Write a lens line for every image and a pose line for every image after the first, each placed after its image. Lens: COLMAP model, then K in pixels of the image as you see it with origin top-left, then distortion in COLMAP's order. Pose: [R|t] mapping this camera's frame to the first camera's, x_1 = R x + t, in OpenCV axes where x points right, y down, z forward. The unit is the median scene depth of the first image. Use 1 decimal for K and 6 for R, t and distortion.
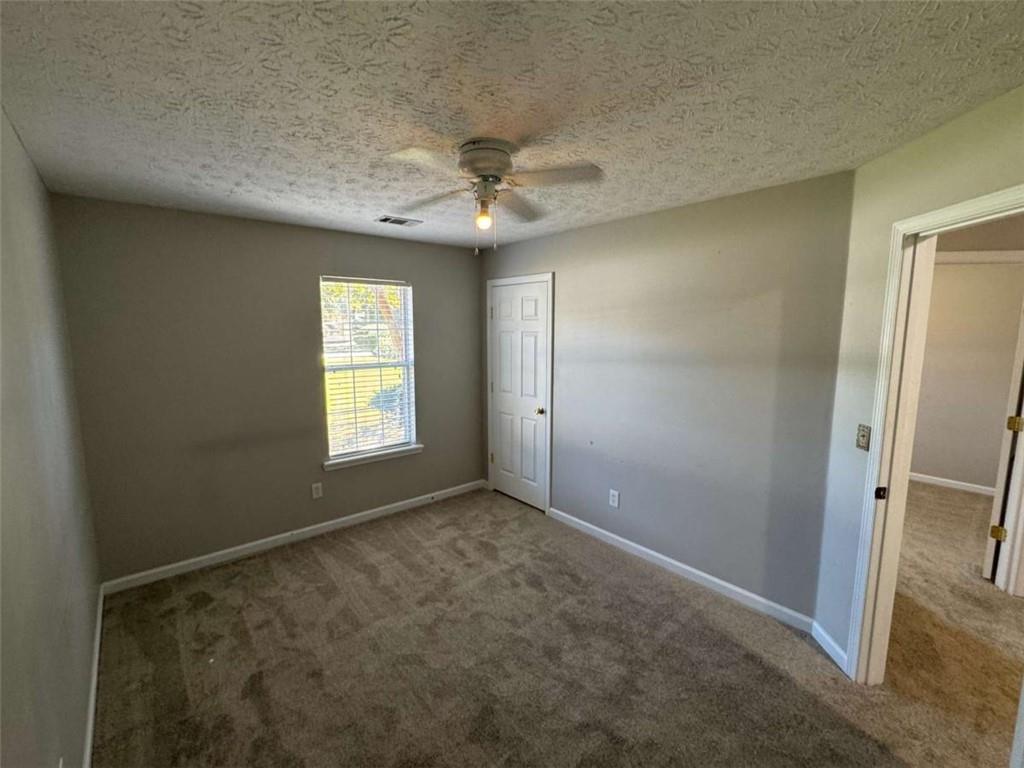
lens RADIAL K [[455.4, 0, 512.1], [0, 455.4, 389.9], [0, 0, 1]] dist [0.002380, 0.000471]
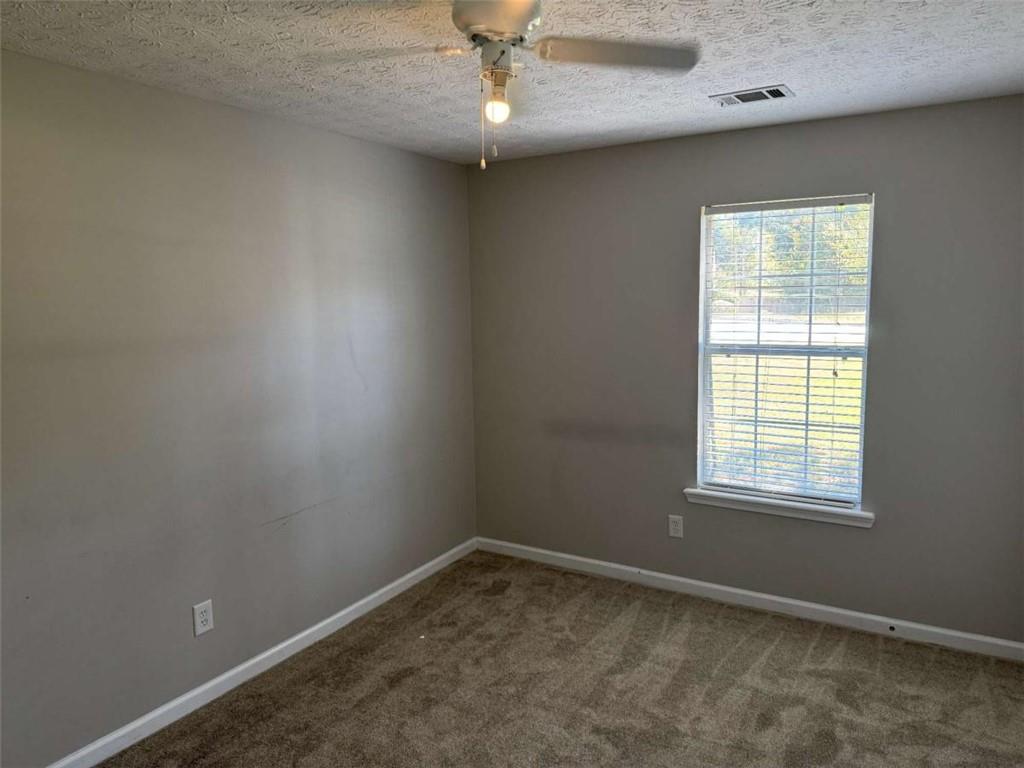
lens RADIAL K [[714.0, 0, 507.1], [0, 714.0, 379.5], [0, 0, 1]] dist [0.061314, -0.095228]
pose [[0.310414, 0.111953, -0.943986, 0.526733], [-0.114987, 0.990171, 0.079619, -0.056452], [0.943621, 0.083831, 0.320236, 0.442791]]
